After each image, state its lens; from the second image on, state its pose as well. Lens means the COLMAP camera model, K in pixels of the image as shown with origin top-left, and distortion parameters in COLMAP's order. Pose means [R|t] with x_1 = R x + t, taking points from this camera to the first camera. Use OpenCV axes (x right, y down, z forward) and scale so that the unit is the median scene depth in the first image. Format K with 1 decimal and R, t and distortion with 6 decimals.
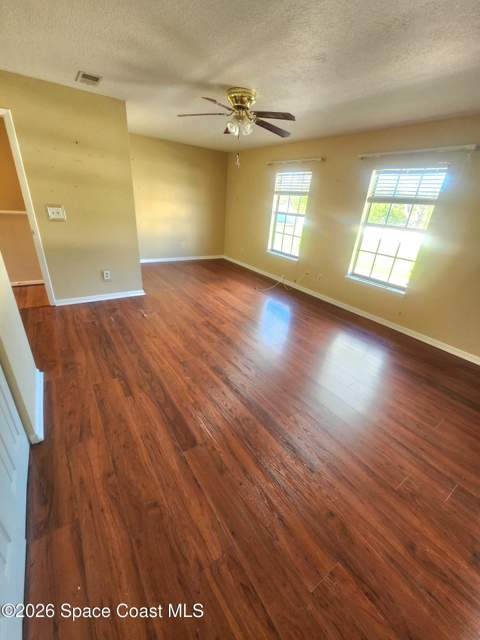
lens RADIAL K [[261.2, 0, 238.9], [0, 261.2, 317.9], [0, 0, 1]] dist [-0.000416, 0.000534]
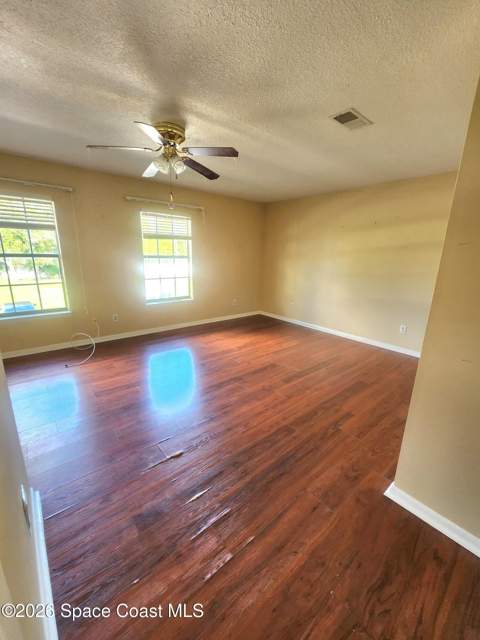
lens RADIAL K [[261.2, 0, 238.5], [0, 261.2, 322.2], [0, 0, 1]] dist [-0.000416, 0.000534]
pose [[-0.087106, -0.342086, 0.935623, -0.979129], [0.384531, 0.854859, 0.348356, -0.482573], [-0.918993, 0.390120, 0.057080, 0.909359]]
